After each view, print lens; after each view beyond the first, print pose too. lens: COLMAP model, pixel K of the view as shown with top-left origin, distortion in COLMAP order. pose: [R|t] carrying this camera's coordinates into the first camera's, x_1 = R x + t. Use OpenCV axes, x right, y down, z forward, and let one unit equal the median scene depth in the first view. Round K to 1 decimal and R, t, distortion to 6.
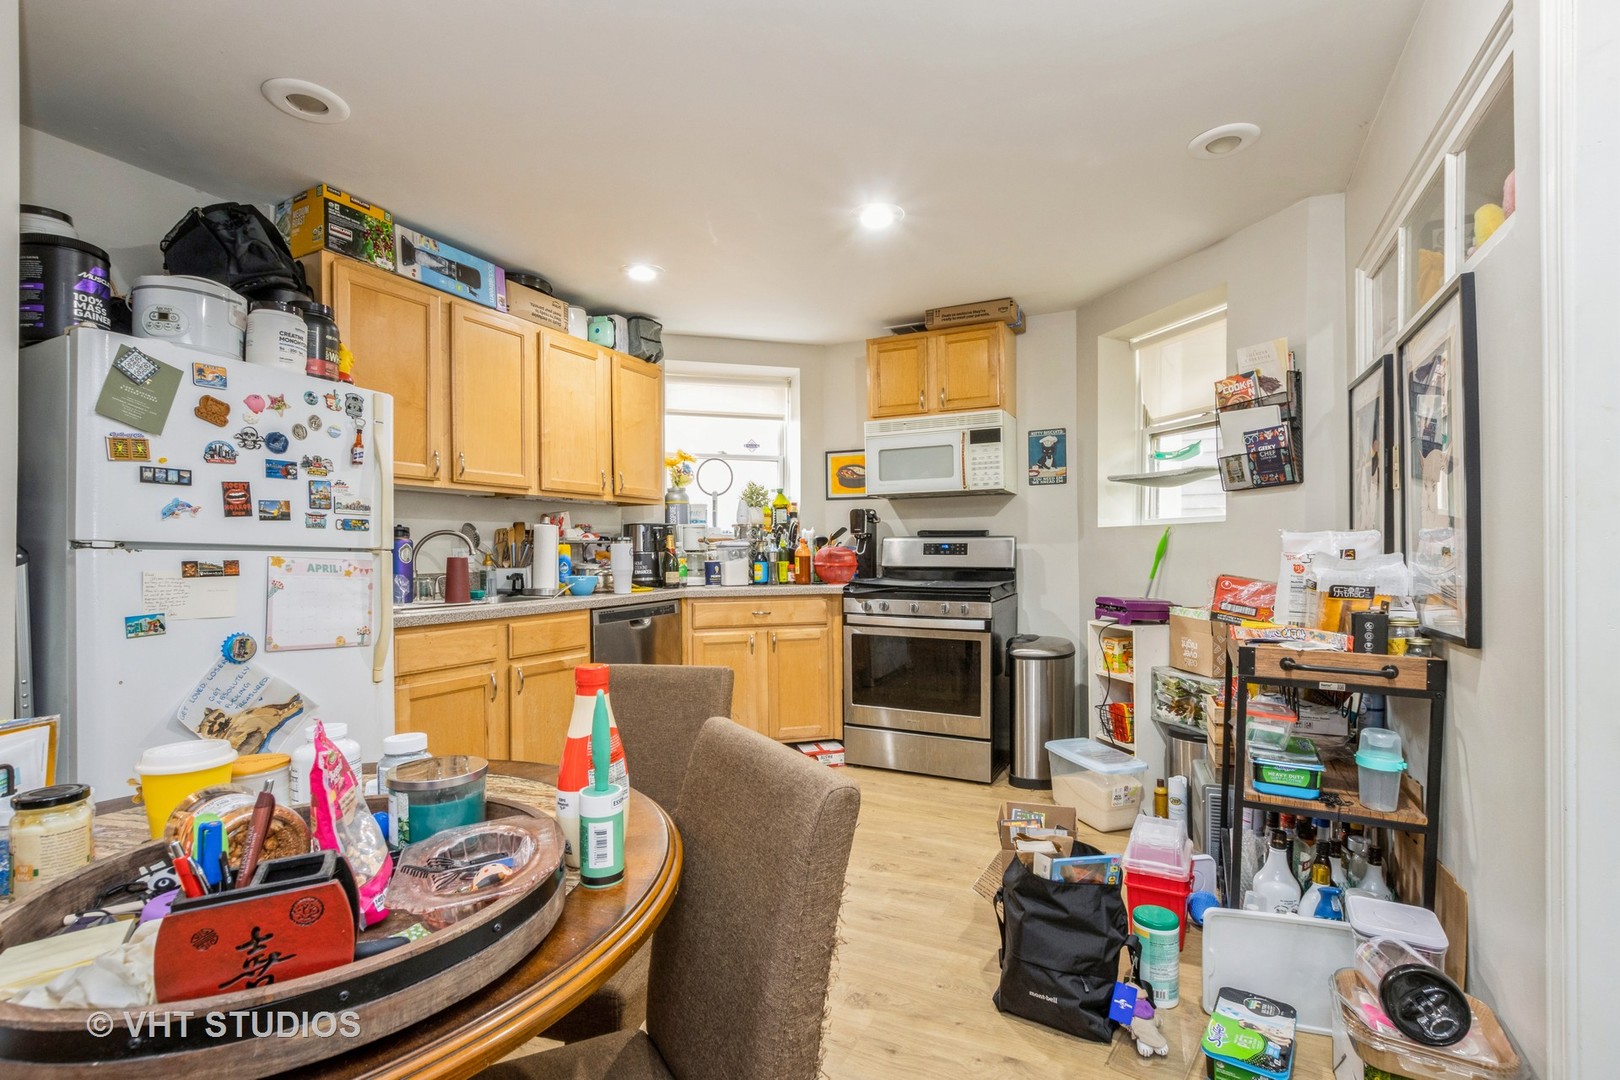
lens RADIAL K [[743.5, 0, 813.9], [0, 743.5, 550.7], [0, 0, 1]] dist [-0.000652, 0.000167]
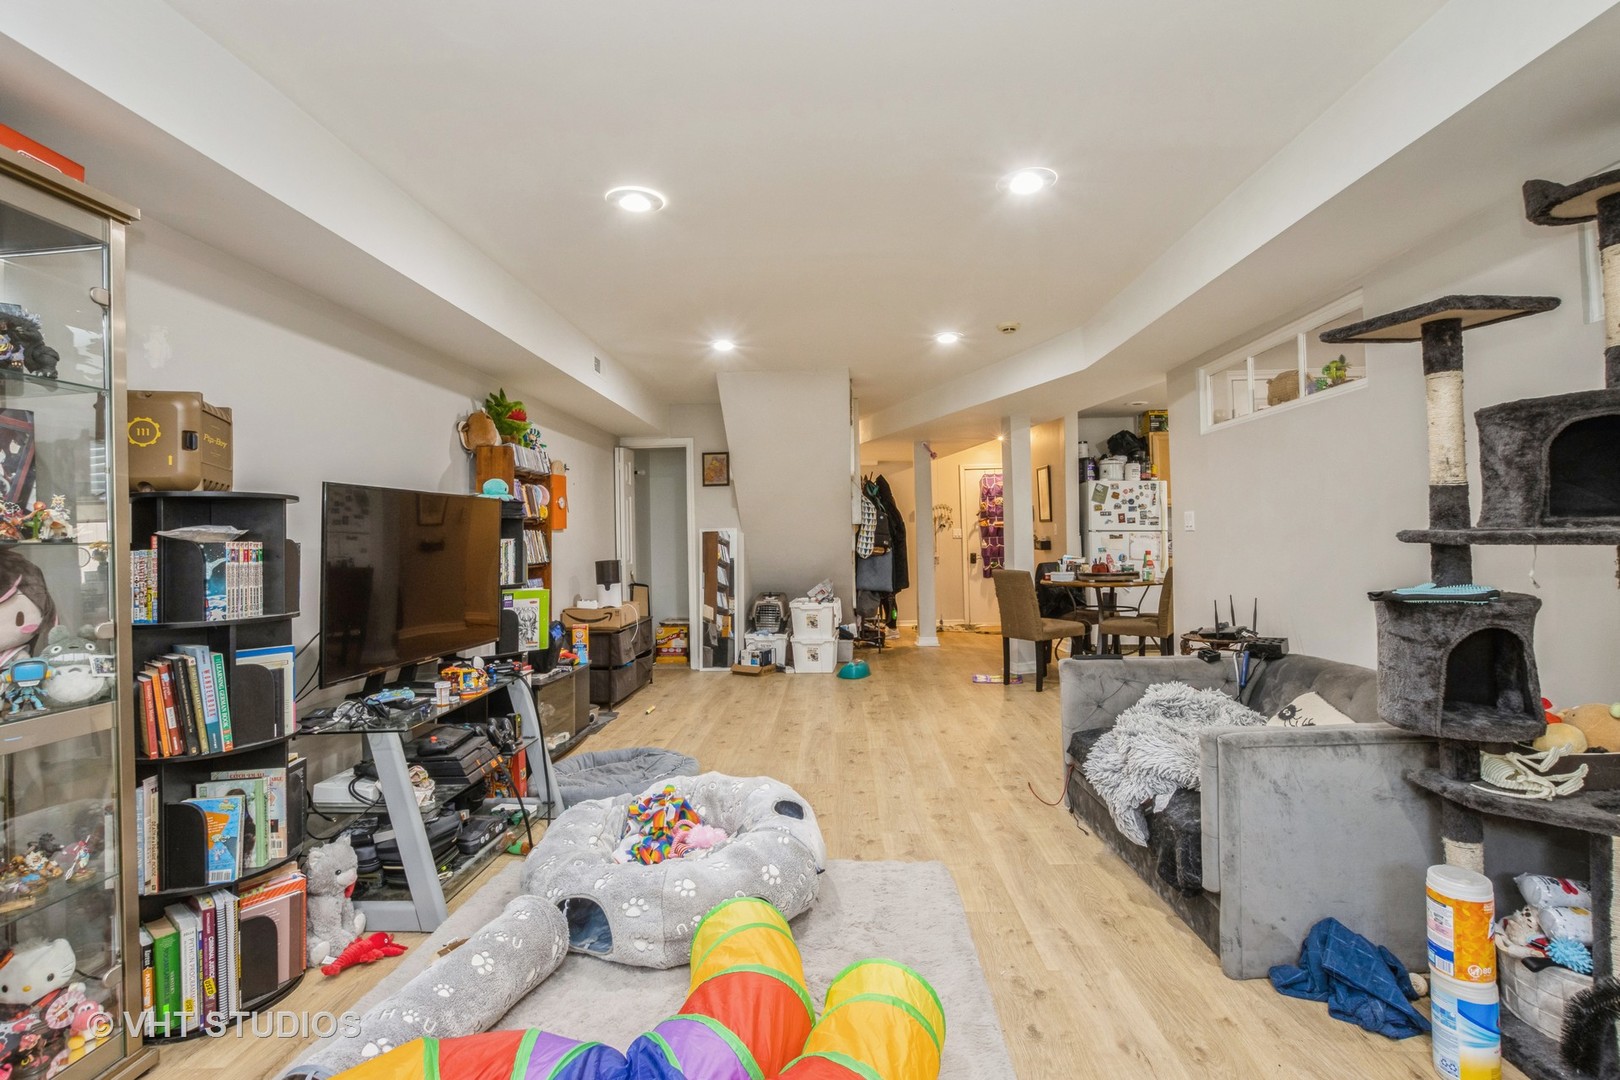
lens RADIAL K [[743.5, 0, 814.9], [0, 743.5, 536.5], [0, 0, 1]] dist [-0.000652, 0.000167]
pose [[0.418835, -0.005581, -0.908045, 1.966341], [0.014963, 0.999888, 0.000756, -0.001990], [0.907939, -0.013904, 0.418871, -1.963314]]
